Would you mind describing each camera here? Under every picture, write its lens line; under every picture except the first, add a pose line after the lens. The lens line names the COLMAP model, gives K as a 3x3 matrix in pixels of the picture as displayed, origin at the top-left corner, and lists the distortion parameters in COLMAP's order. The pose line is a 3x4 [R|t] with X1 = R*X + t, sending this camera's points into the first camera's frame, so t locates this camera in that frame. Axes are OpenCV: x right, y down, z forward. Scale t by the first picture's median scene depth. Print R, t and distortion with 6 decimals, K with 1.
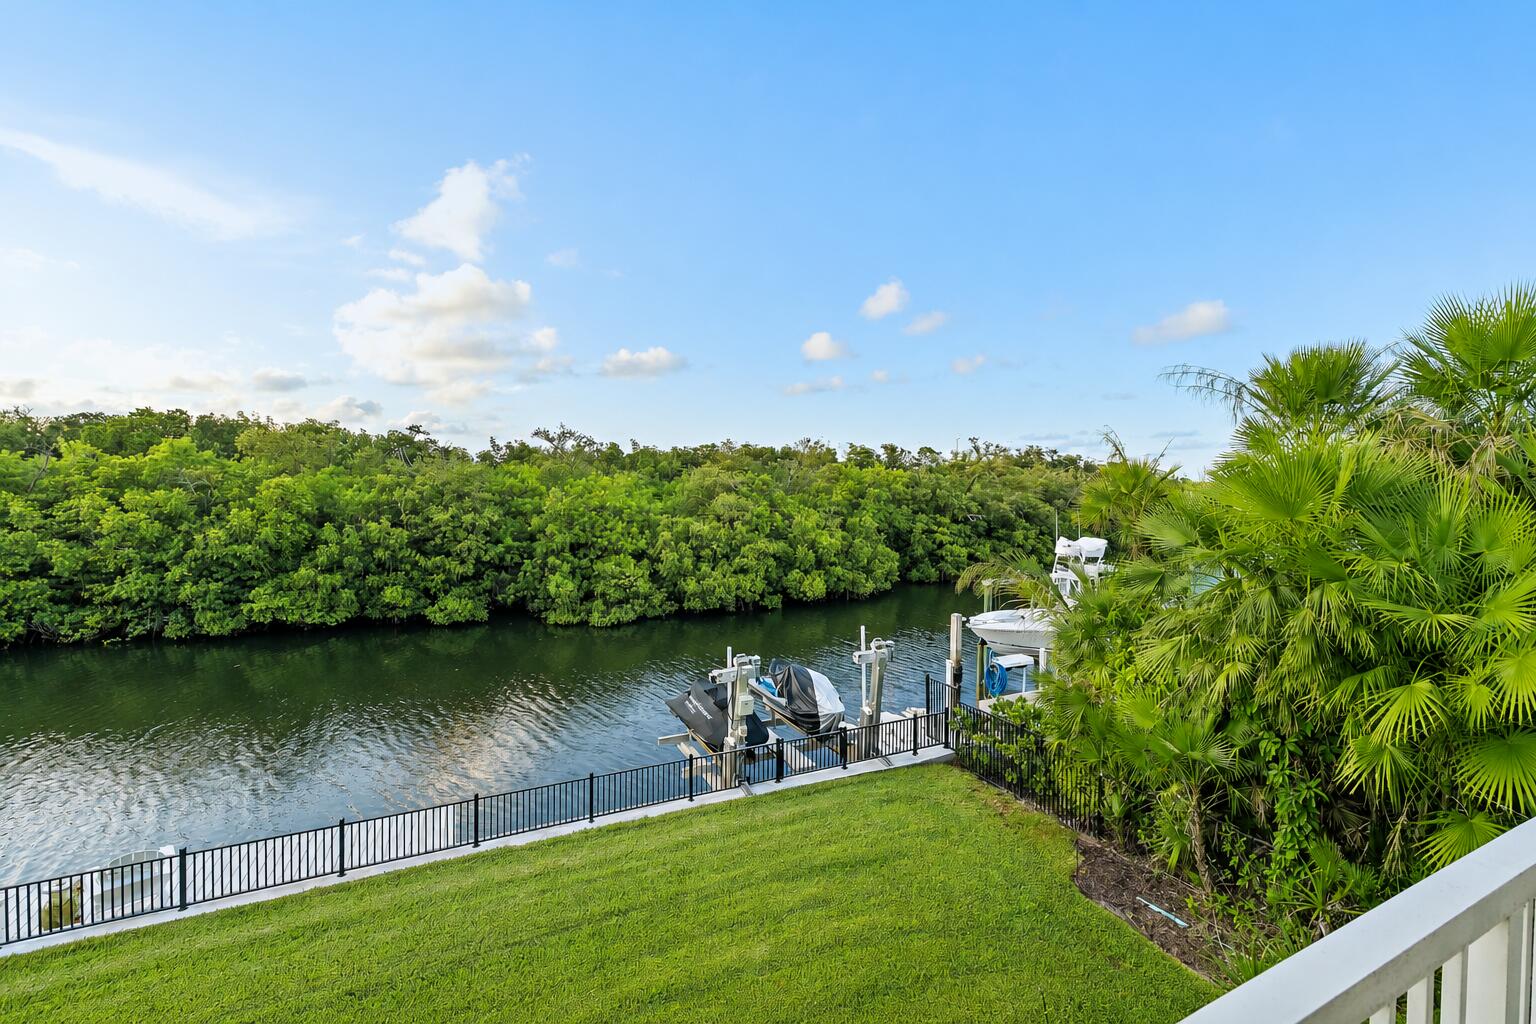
lens RADIAL K [[652.8, 0, 779.8], [0, 652.8, 497.9], [0, 0, 1]] dist [0.009822, -0.000324]
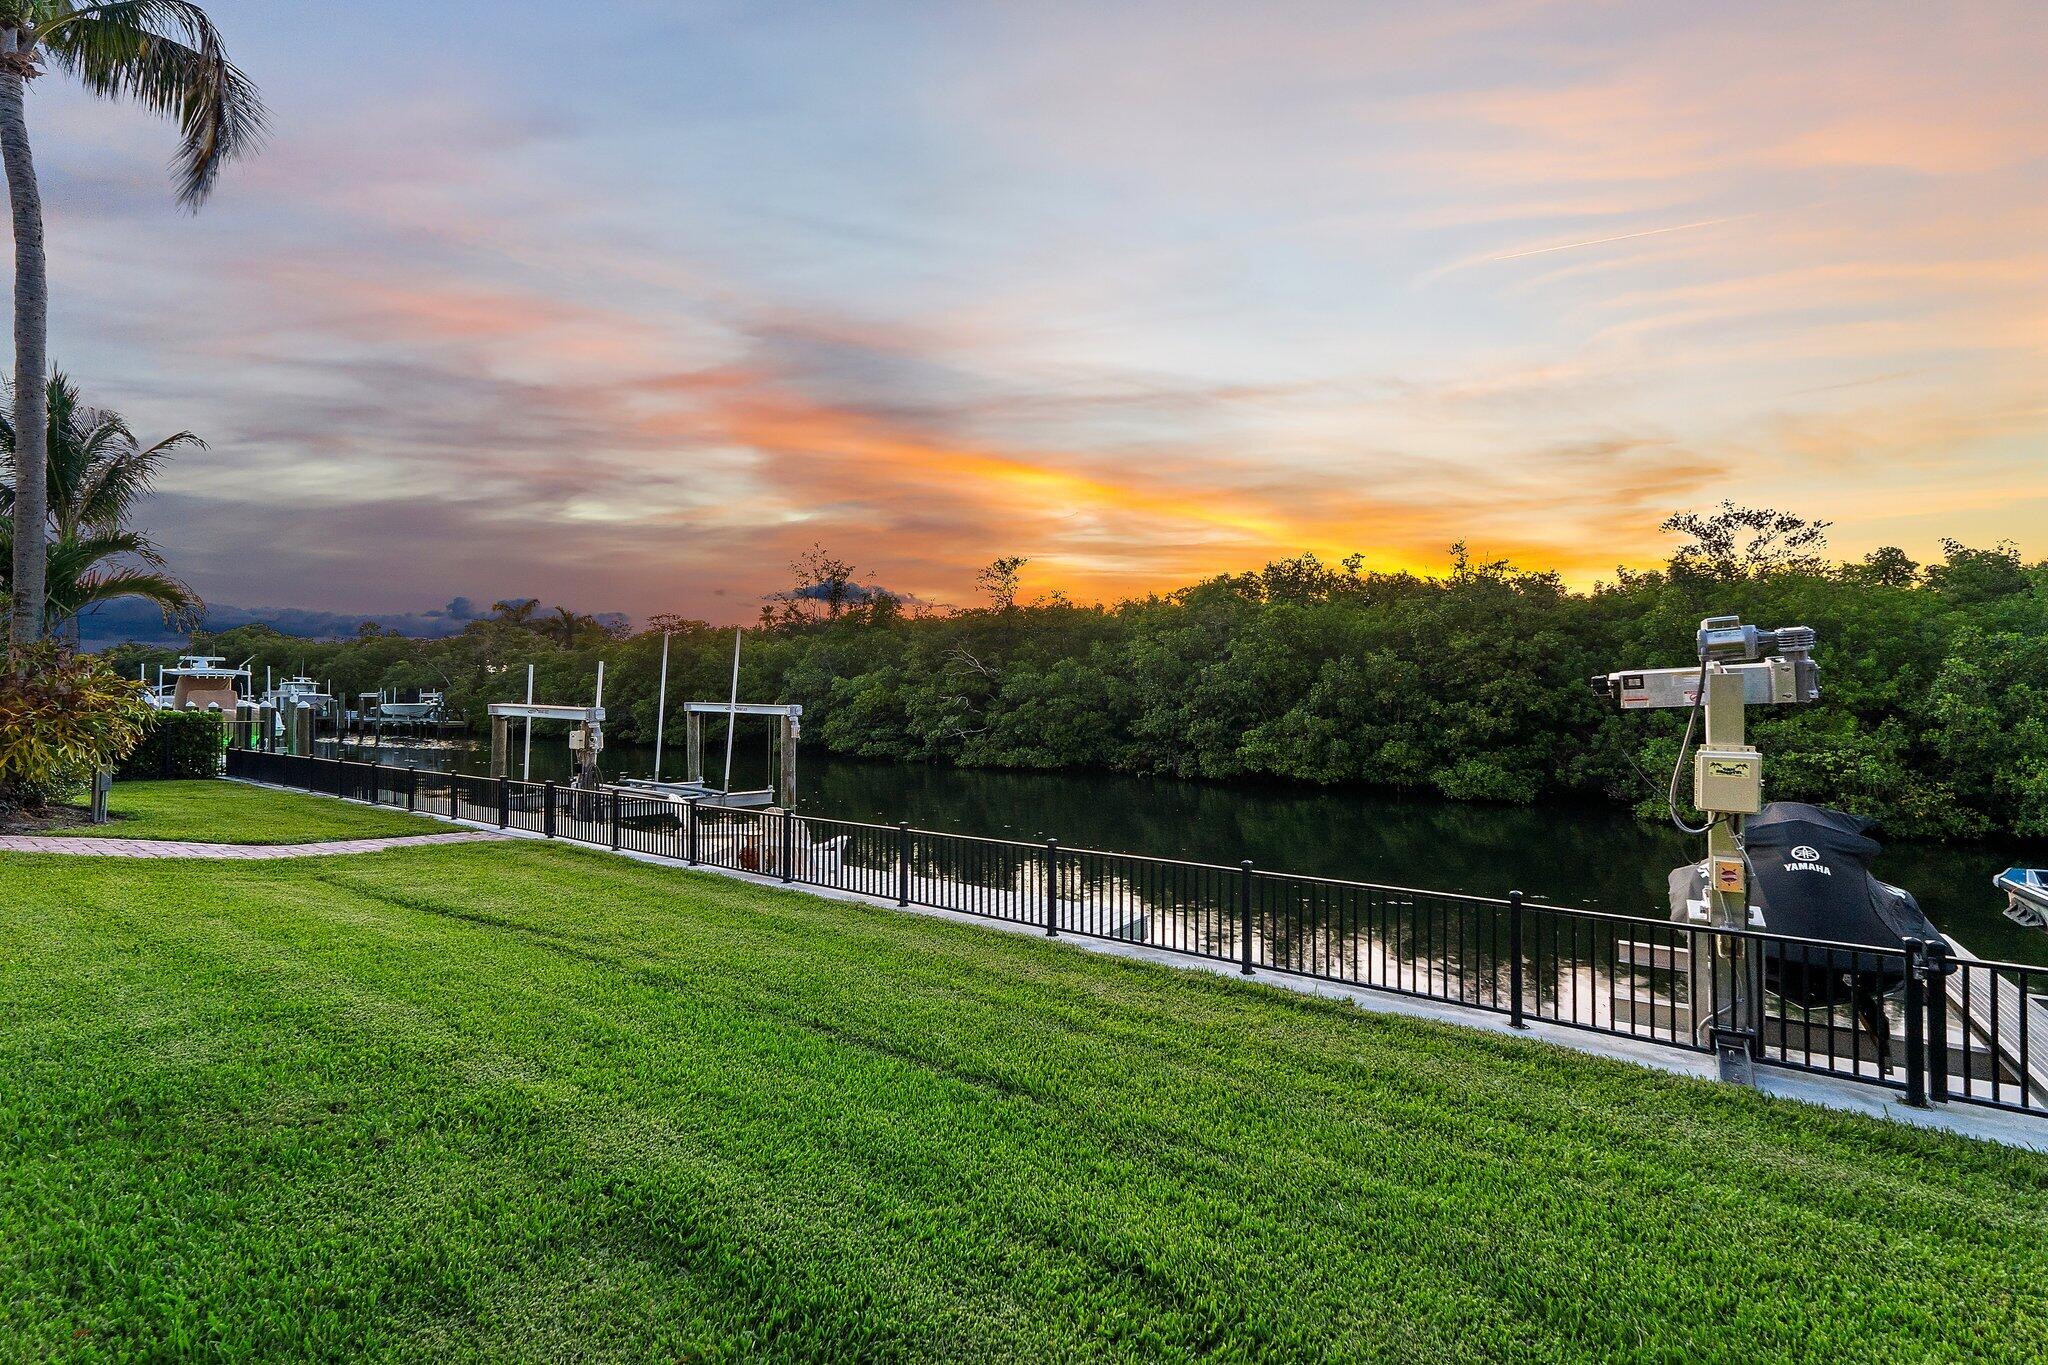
lens RADIAL K [[865.8, 0, 1018.9], [0, 865.8, 693.3], [0, 0, 1]] dist [0.001773, 0.000338]
pose [[0.466983, -0.011419, -0.884193, 0.048913], [-0.011781, 0.999748, -0.019134, 0.099341], [0.884188, 0.019352, 0.466731, 0.183189]]
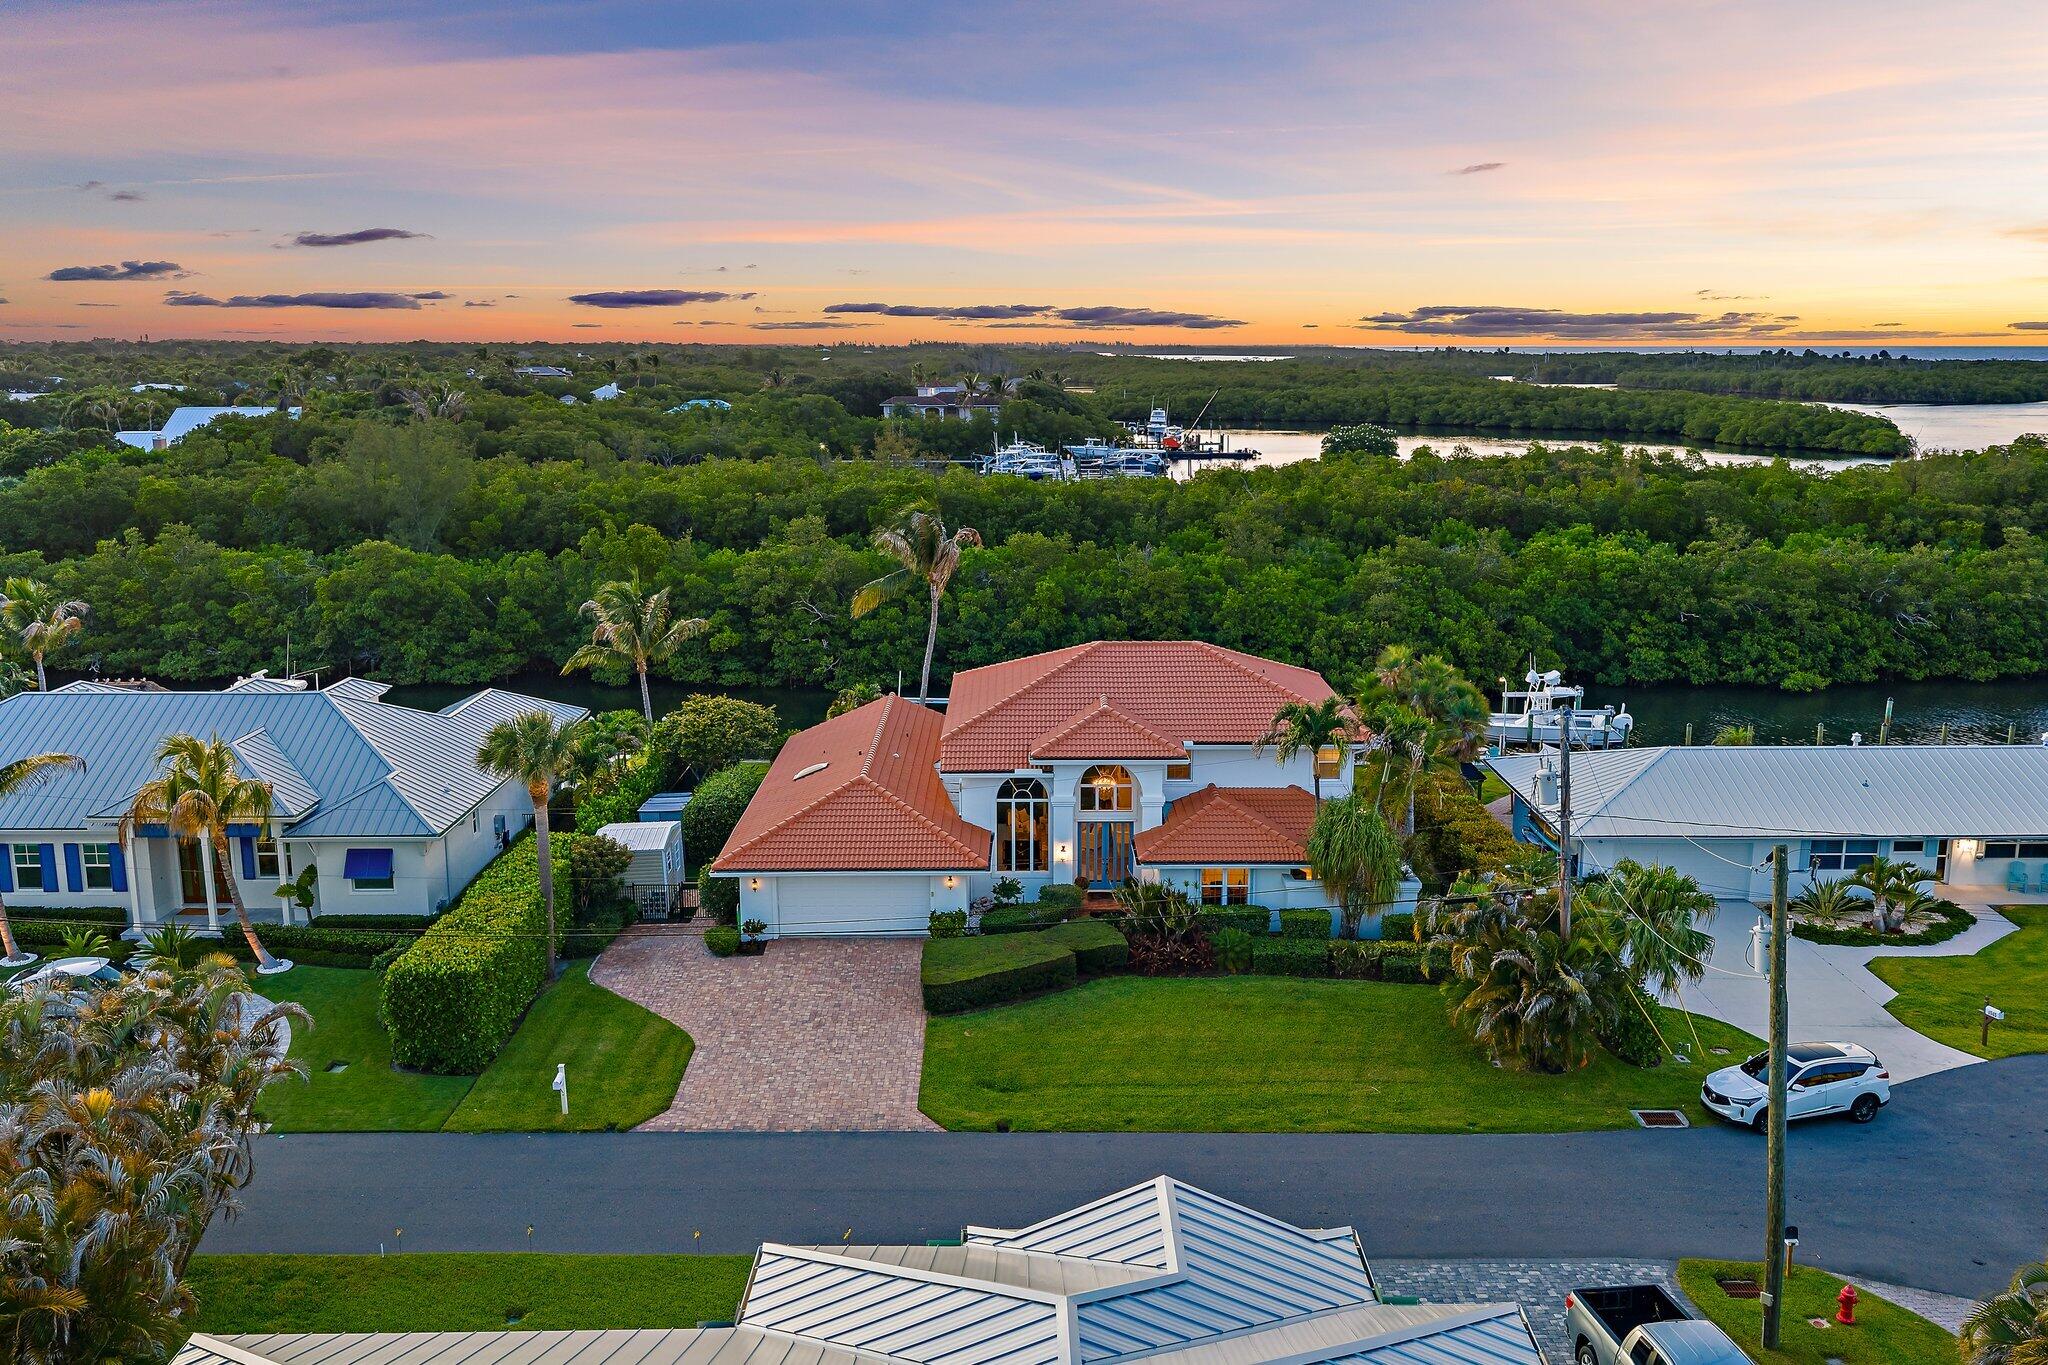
lens RADIAL K [[1699.8, 0, 1031.5], [0, 1699.8, 679.8], [0, 0, 1]] dist [0.001338, -0.000051]
pose [[0.892105, 0.071003, -0.446214, 0.798741], [0.004954, 0.985979, 0.166797, -0.404067], [0.451800, -0.151011, 0.879245, -2.109502]]
